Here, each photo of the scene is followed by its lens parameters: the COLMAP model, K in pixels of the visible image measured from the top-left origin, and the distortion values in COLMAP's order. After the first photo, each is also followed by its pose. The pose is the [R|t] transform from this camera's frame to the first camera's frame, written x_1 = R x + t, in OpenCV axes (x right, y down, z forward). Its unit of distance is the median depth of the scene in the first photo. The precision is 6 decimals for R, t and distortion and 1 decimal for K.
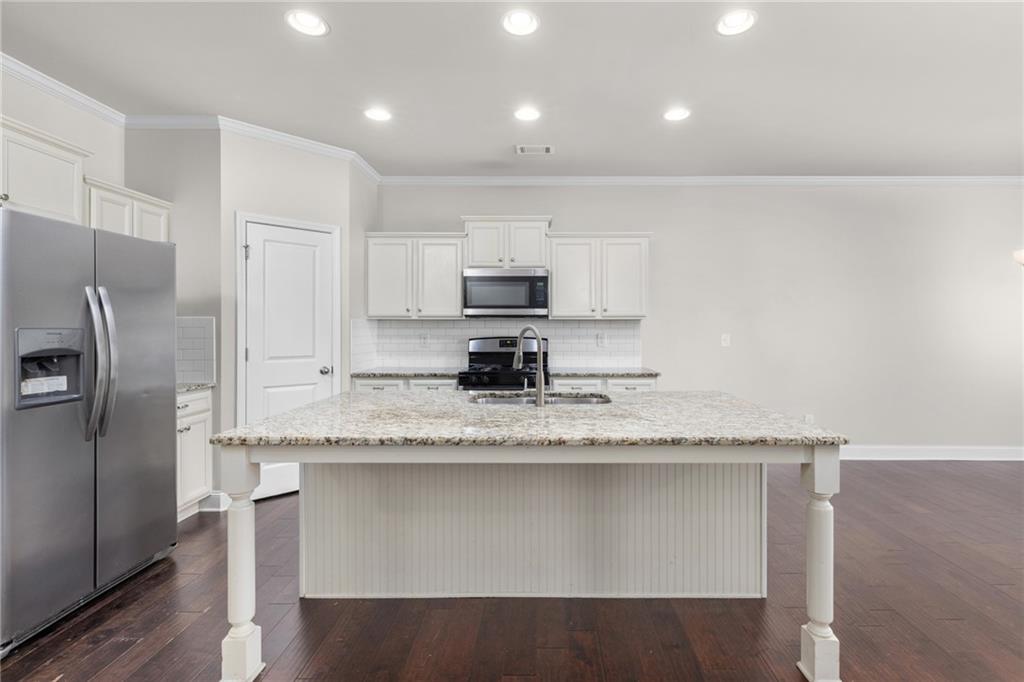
lens RADIAL K [[457.5, 0, 528.1], [0, 457.5, 331.7], [0, 0, 1]] dist [-0.001827, -0.000091]
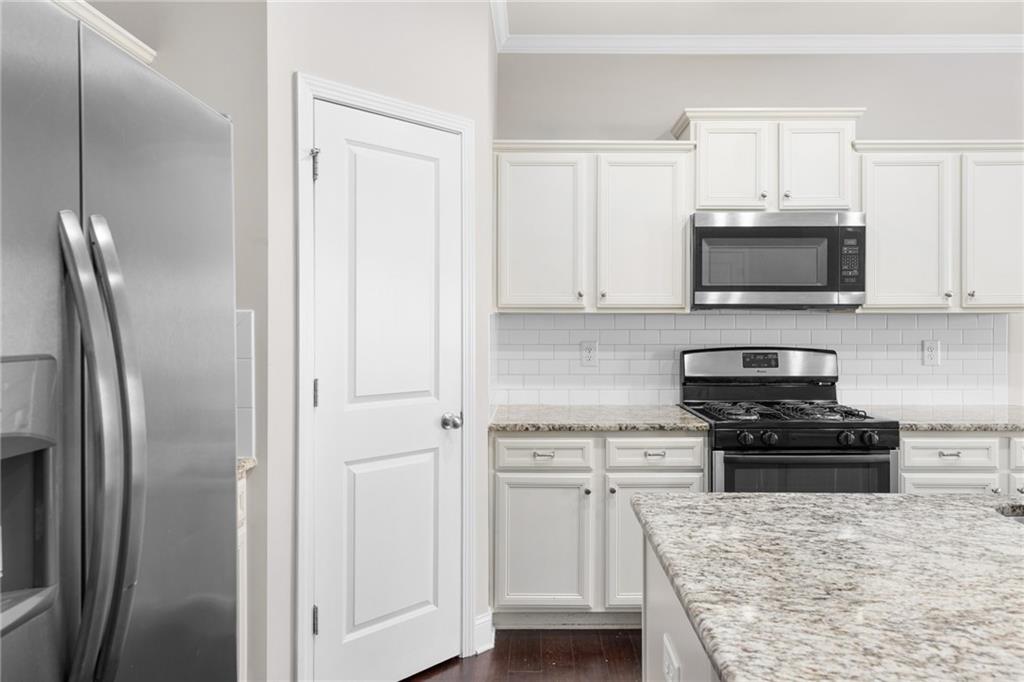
lens RADIAL K [[644.2, 0, 516.2], [0, 644.2, 332.5], [0, 0, 1]] dist [-0.006266, 0.001257]
pose [[0.999978, -0.000009, -0.006698, -0.331801], [0.000061, 0.999970, 0.007699, -0.011438], [0.006697, -0.007699, 0.999948, 0.294457]]
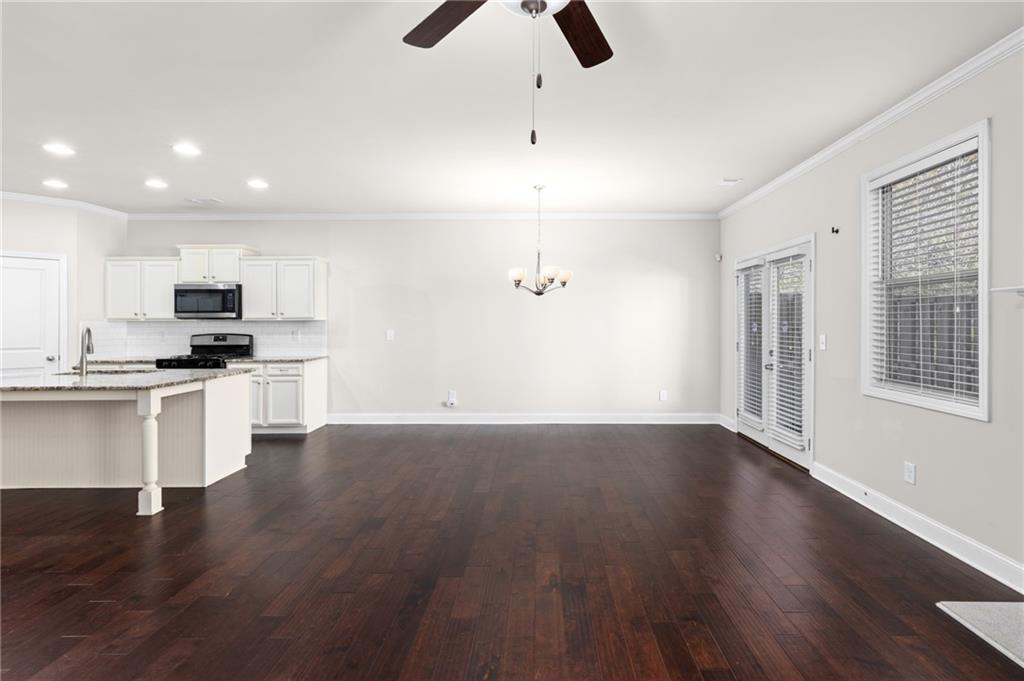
lens RADIAL K [[457.5, 0, 519.9], [0, 457.5, 336.6], [0, 0, 1]] dist [-0.001827, -0.000091]
pose [[0.999965, -0.003967, 0.007318, 0.878240], [0.003806, 0.999755, 0.021791, -0.006497], [-0.007403, -0.021762, 0.999736, -0.371507]]
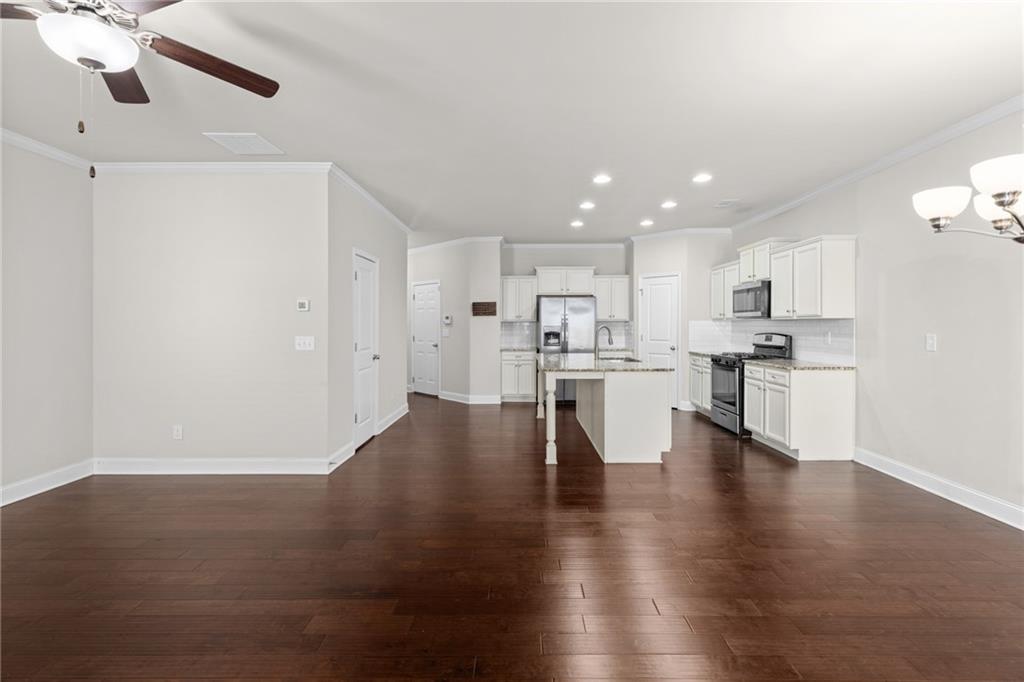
lens RADIAL K [[457.5, 0, 532.9], [0, 457.5, 329.4], [0, 0, 1]] dist [-0.001827, -0.000091]
pose [[0.045448, 0.011190, -0.998904, 1.296645], [-0.002930, 0.999934, 0.011068, -0.012029], [0.998962, 0.002424, 0.045478, 0.293466]]
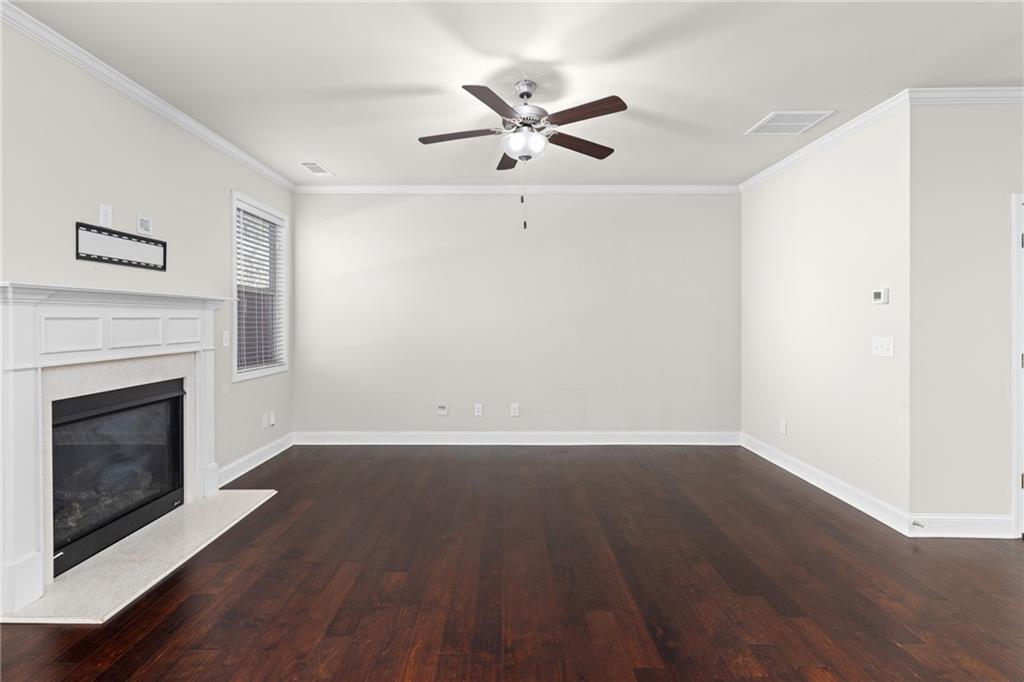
lens RADIAL K [[457.5, 0, 484.7], [0, 457.5, 323.1], [0, 0, 1]] dist [-0.001827, -0.000091]
pose [[-0.999993, -0.001887, -0.003119, 0.945130], [-0.001923, 0.999932, 0.011511, -0.014463], [0.003097, 0.011517, -0.999929, 0.565317]]
